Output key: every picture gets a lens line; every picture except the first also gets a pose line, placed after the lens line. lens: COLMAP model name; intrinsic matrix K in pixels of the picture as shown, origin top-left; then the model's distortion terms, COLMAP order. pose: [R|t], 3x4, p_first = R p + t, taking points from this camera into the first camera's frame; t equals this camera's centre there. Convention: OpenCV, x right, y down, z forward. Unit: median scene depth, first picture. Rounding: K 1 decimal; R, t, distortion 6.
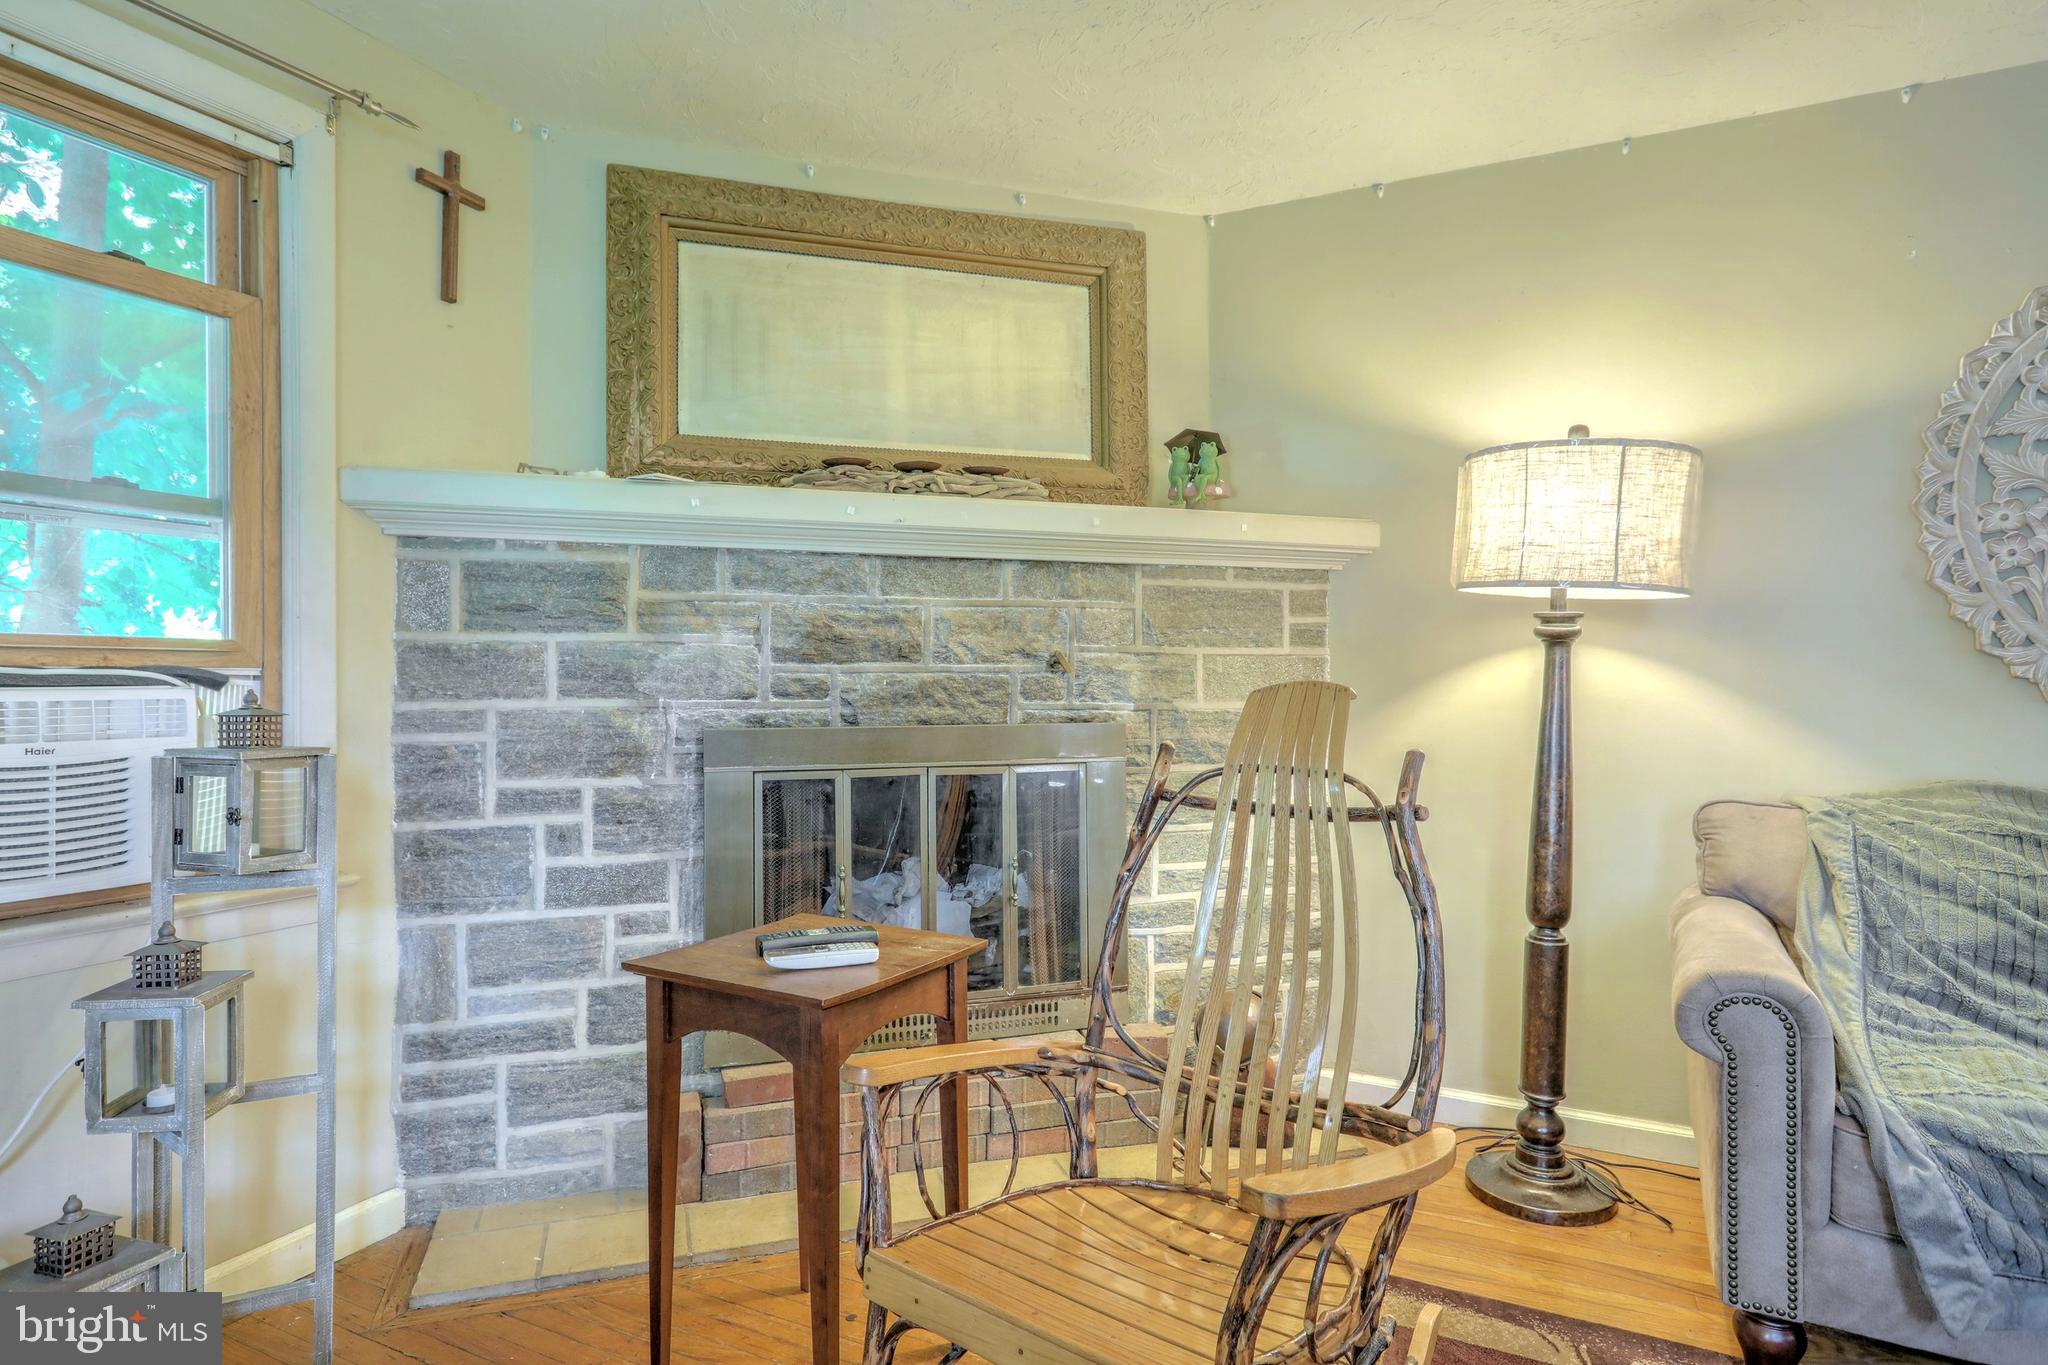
lens RADIAL K [[1118.9, 0, 1081.8], [0, 1118.9, 692.3], [0, 0, 1]] dist [-0.004402, 0.000637]
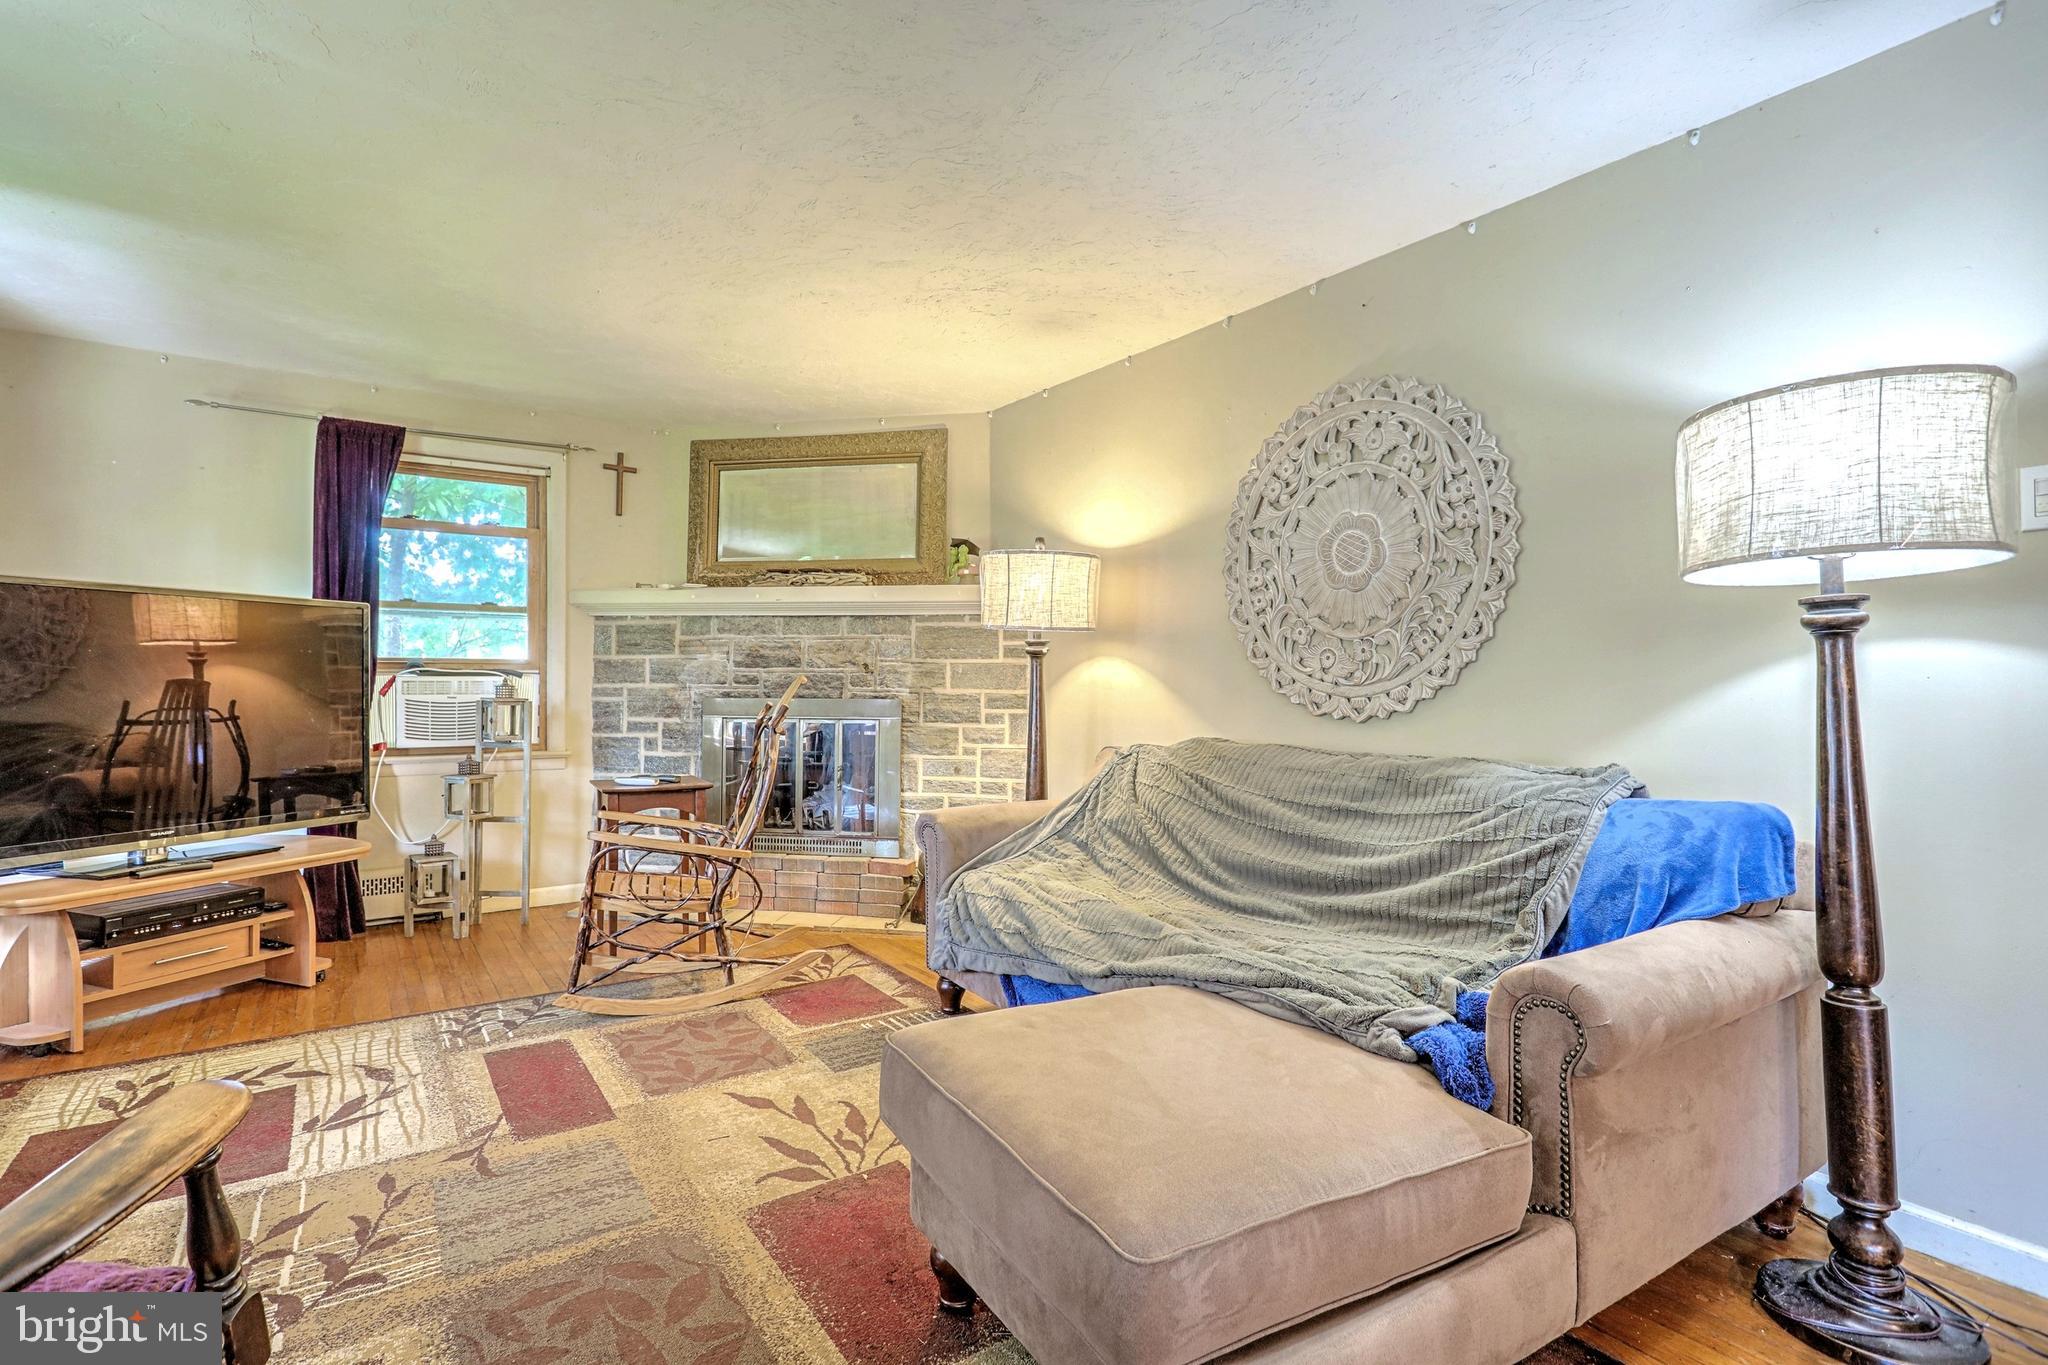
lens RADIAL K [[973.1, 0, 1030.5], [0, 973.1, 693.1], [0, 0, 1]] dist [-0.004000, 0.001760]
pose [[0.881550, 0.012320, -0.471929, 1.134680], [-0.011358, 0.999924, 0.004886, 0.006977], [0.471953, 0.001053, 0.881623, -0.392294]]
